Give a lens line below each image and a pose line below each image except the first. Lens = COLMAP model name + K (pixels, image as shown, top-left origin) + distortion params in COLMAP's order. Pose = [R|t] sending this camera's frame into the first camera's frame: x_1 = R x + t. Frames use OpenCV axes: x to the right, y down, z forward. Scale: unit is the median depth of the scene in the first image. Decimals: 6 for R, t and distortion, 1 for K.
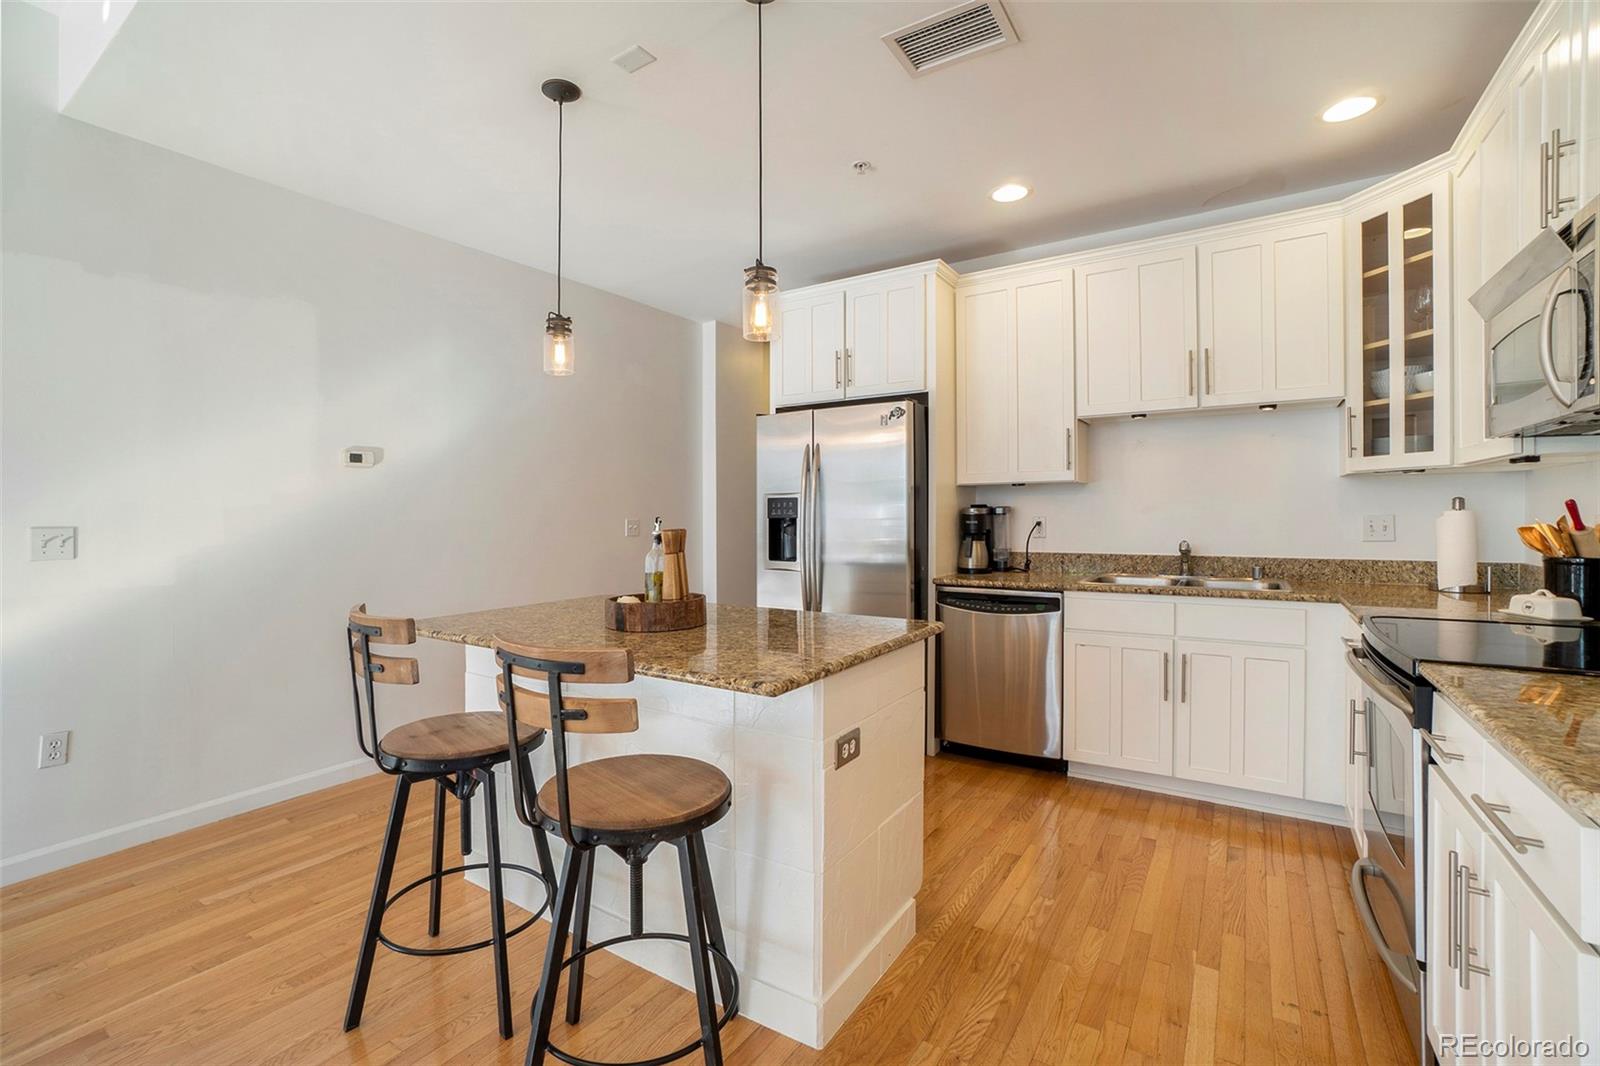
lens RADIAL K [[726.0, 0, 767.0], [0, 726.0, 510.4], [0, 0, 1]] dist [-0.025544, 0.000491]
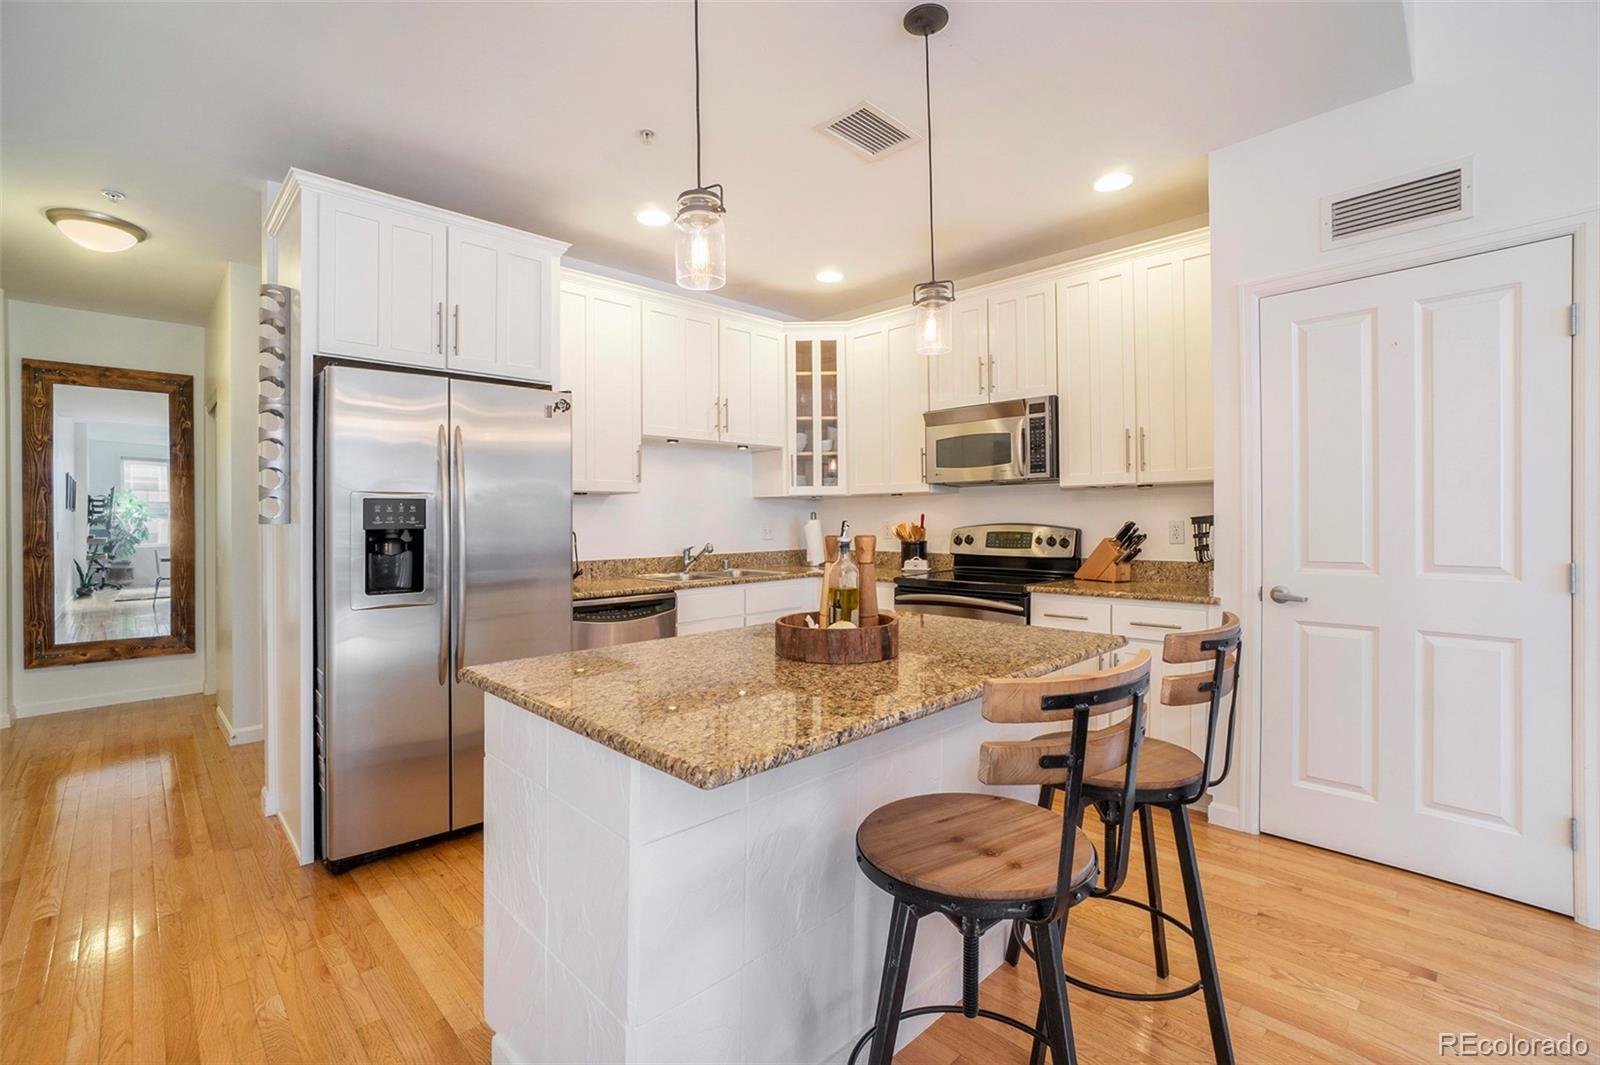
lens RADIAL K [[723.5, 0, 786.6], [0, 723.5, 521.4], [0, 0, 1]] dist [-0.046367, 0.012305]
pose [[0.180563, 0.004522, 0.983553, -0.713417], [0.007443, 0.999955, -0.005963, 0.013095], [-0.983535, 0.008397, 0.180521, 0.670632]]
